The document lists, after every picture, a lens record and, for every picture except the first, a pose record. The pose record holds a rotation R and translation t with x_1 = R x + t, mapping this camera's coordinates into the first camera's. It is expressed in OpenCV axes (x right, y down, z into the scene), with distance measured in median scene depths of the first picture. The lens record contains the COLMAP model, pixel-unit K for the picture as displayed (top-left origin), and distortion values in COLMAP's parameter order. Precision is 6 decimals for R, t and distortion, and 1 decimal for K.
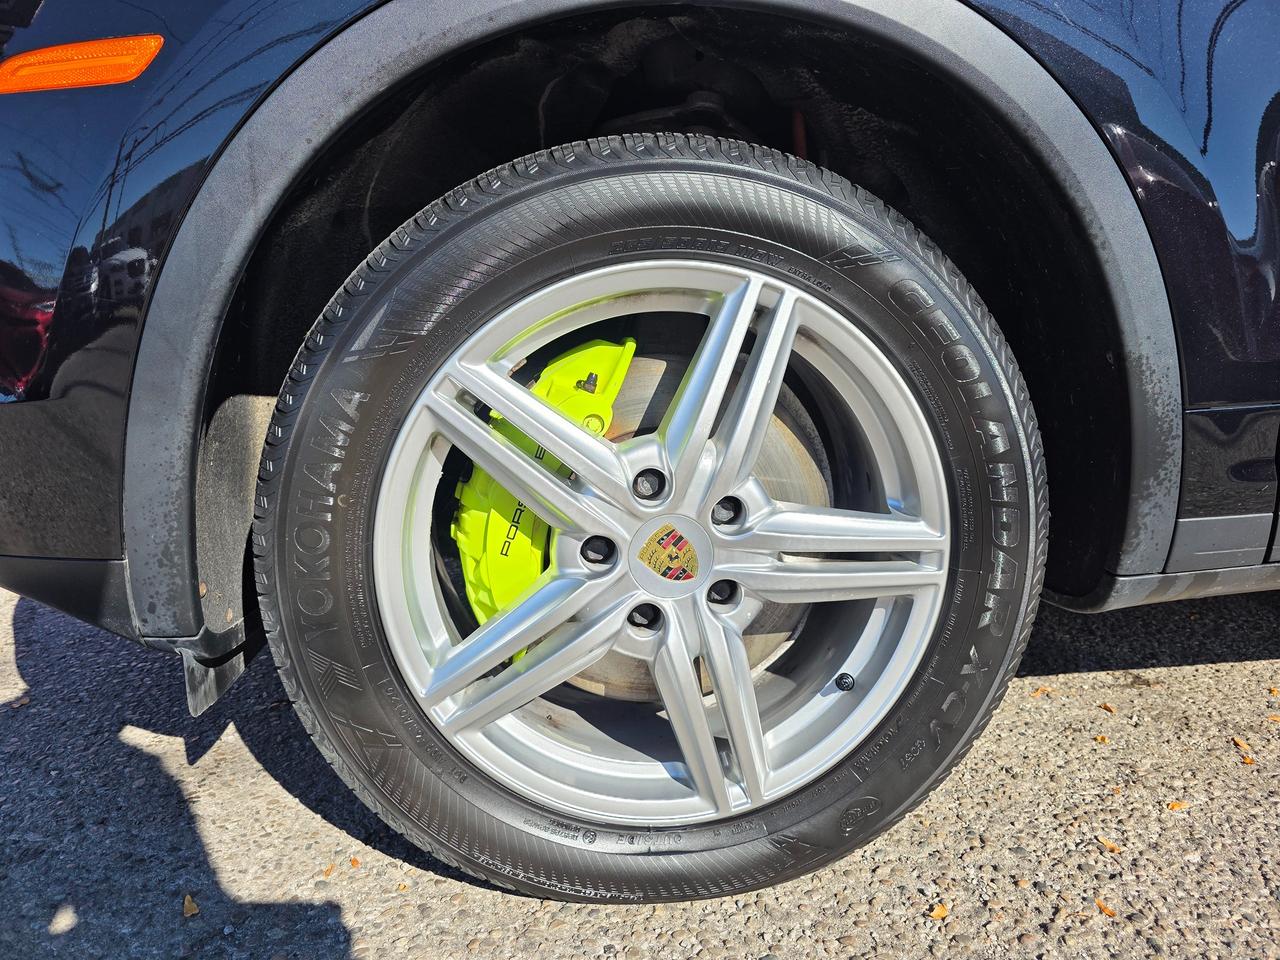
lens RADIAL K [[877.5, 0, 633.9], [0, 877.5, 470.9], [0, 0, 1]] dist [0.047275, -0.047561]
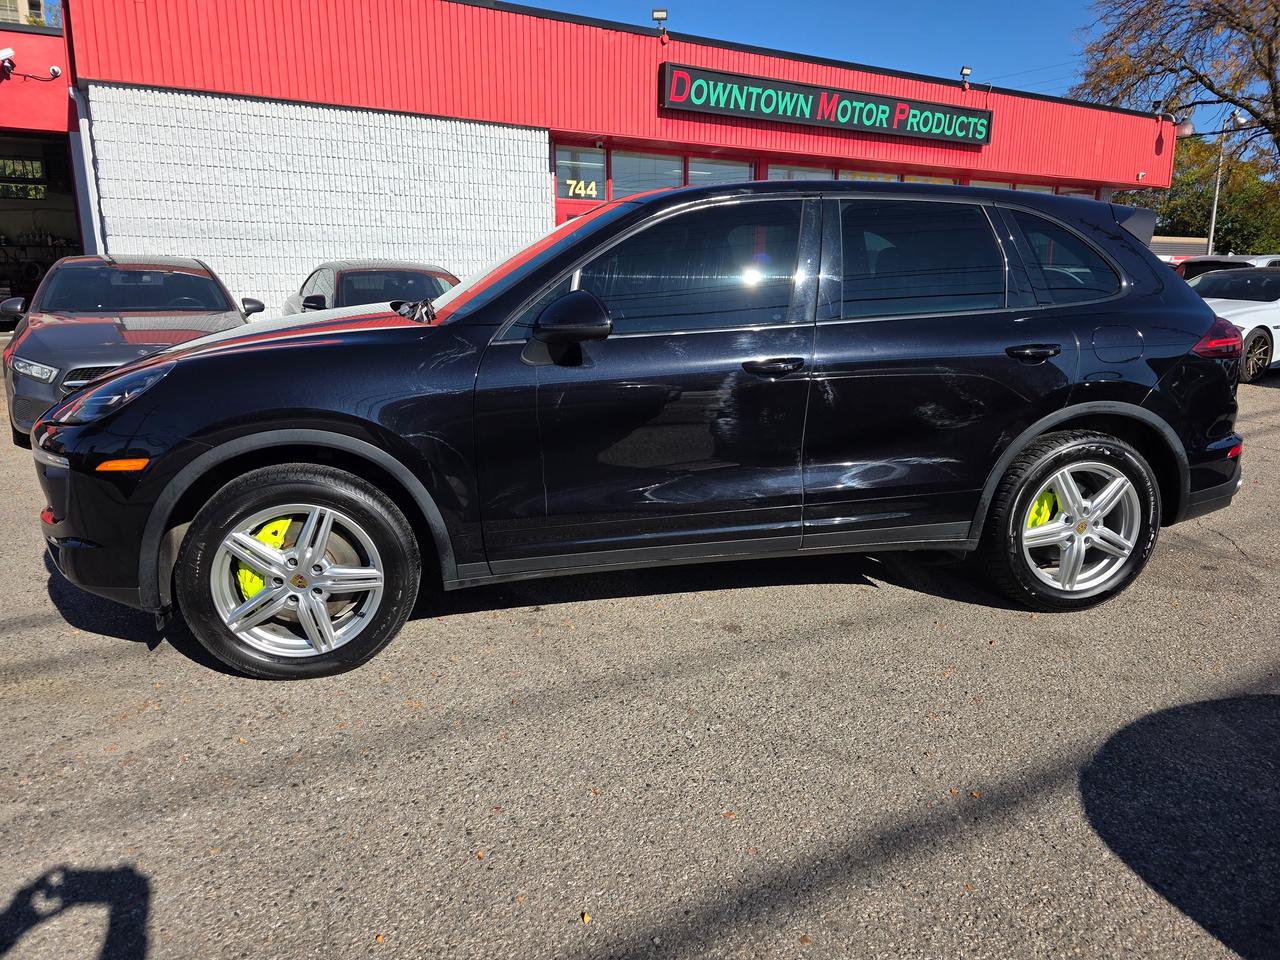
lens RADIAL K [[877.5, 0, 633.9], [0, 877.5, 470.9], [0, 0, 1]] dist [0.047275, -0.047561]
pose [[0.994278, -0.010707, 0.106289, 0.990585], [0.003365, 0.997610, 0.069018, -0.579748], [-0.106774, -0.068266, 0.991937, -2.602600]]
